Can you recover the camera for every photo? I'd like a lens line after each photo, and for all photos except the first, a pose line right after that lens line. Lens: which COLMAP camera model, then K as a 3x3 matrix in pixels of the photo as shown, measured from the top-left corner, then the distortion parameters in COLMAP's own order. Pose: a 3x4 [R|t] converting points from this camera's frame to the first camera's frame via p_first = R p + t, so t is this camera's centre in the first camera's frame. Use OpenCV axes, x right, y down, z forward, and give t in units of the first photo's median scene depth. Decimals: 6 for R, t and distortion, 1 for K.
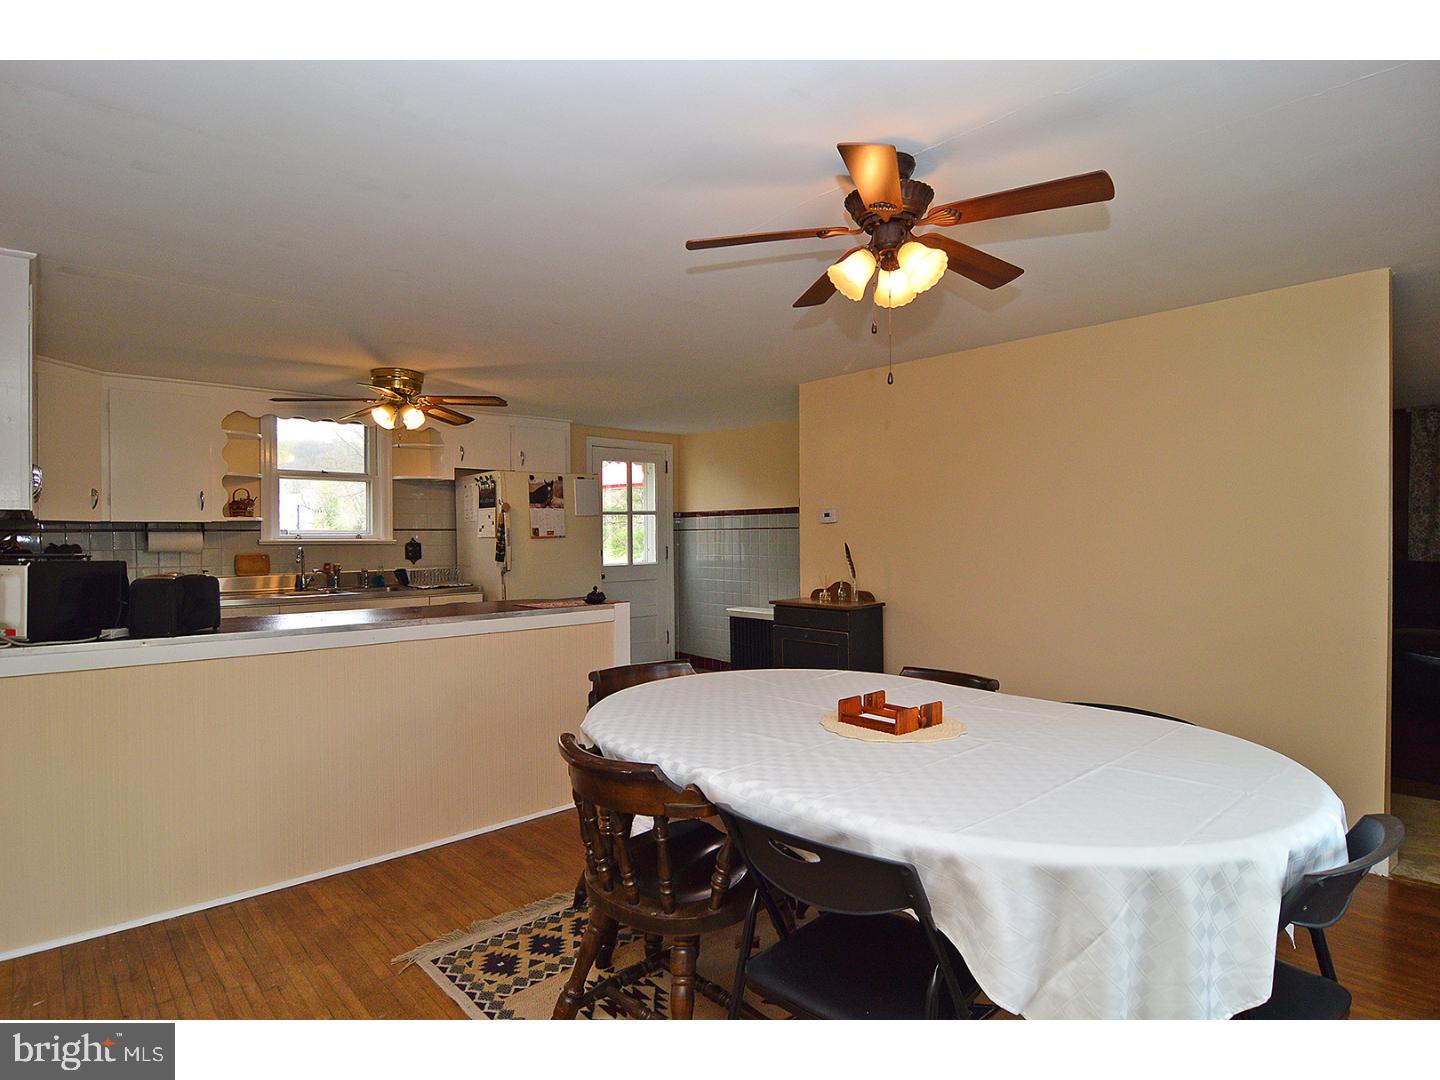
lens RADIAL K [[782.6, 0, 719.0], [0, 782.6, 541.1], [0, 0, 1]] dist [-0.020547, -0.000041]
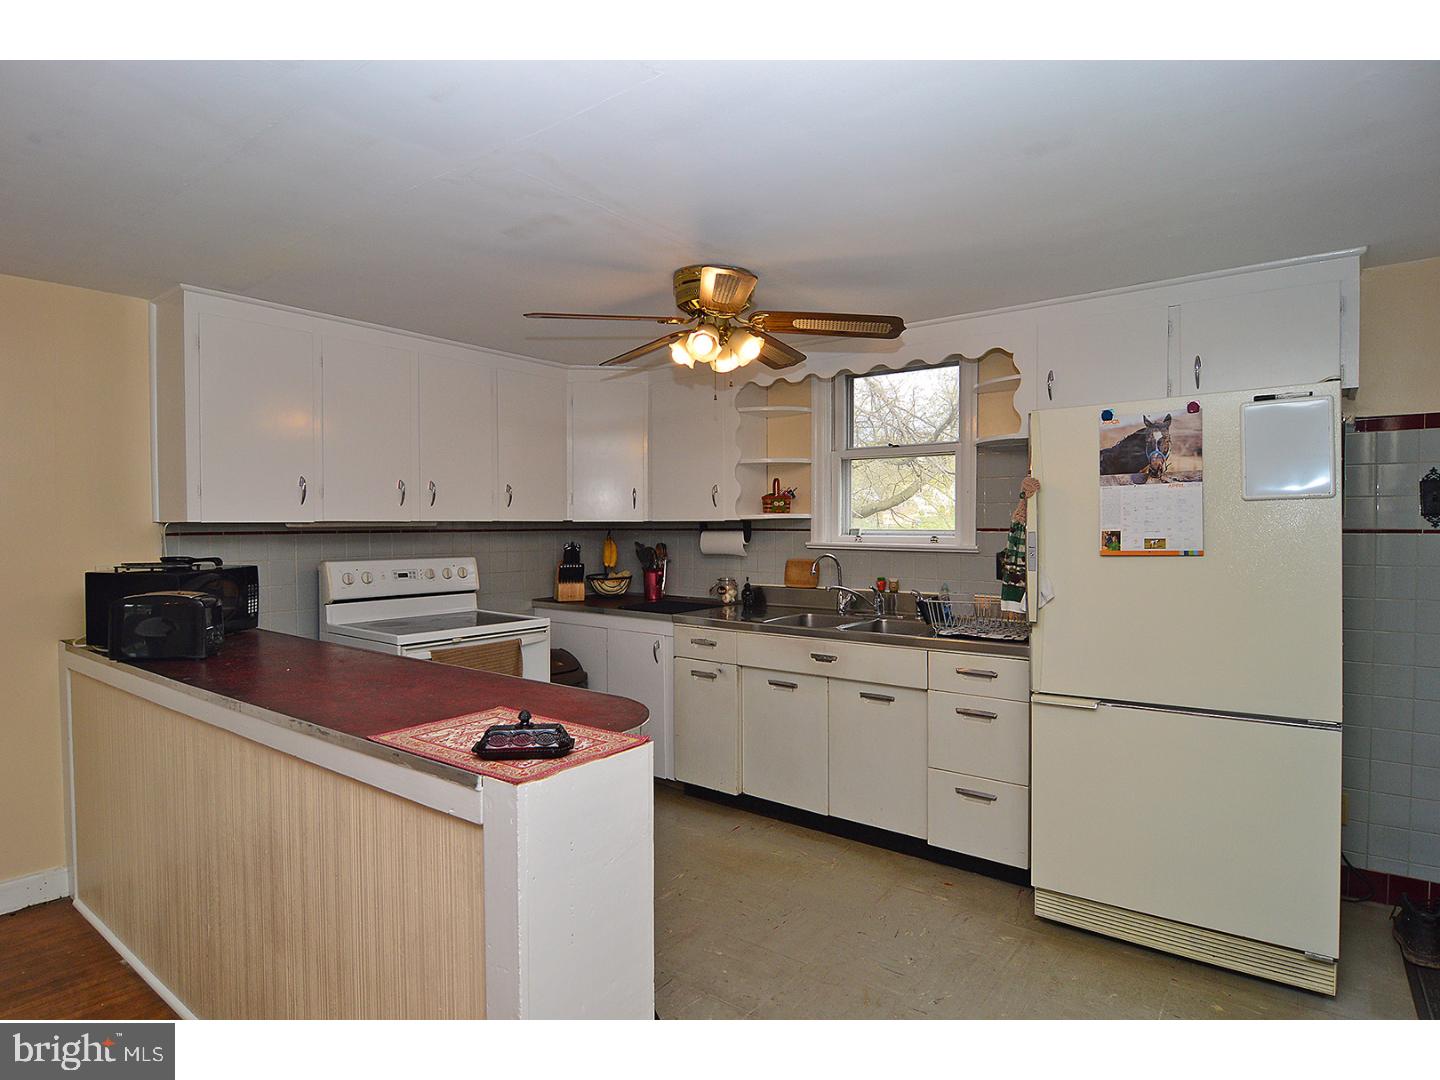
lens RADIAL K [[782.6, 0, 715.7], [0, 782.6, 539.7], [0, 0, 1]] dist [-0.020547, -0.000041]
pose [[0.186914, 0.027614, -0.981988, 0.145194], [-0.005584, 0.999619, 0.027047, -0.022766], [0.982360, 0.000428, 0.186997, 0.708521]]
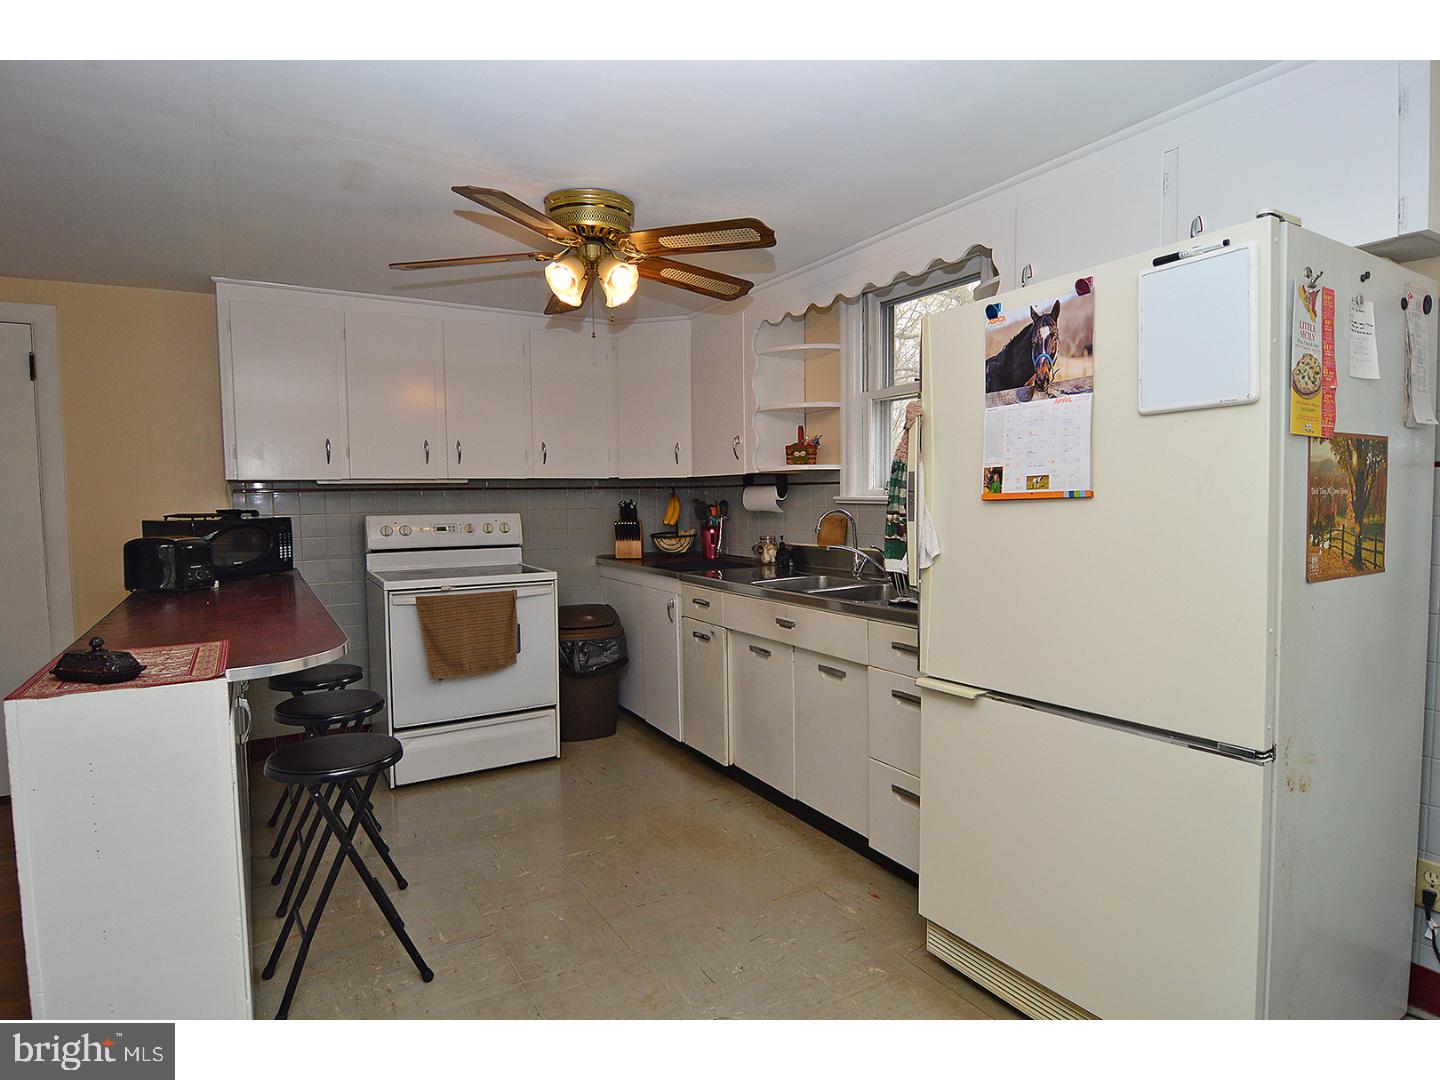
lens RADIAL K [[782.6, 0, 717.0], [0, 782.6, 541.6], [0, 0, 1]] dist [-0.020547, -0.000041]
pose [[-0.187608, 0.069115, -0.979809, 0.102839], [0.006653, 0.997588, 0.069095, -0.009574], [0.982221, 0.006444, -0.187615, 0.951912]]
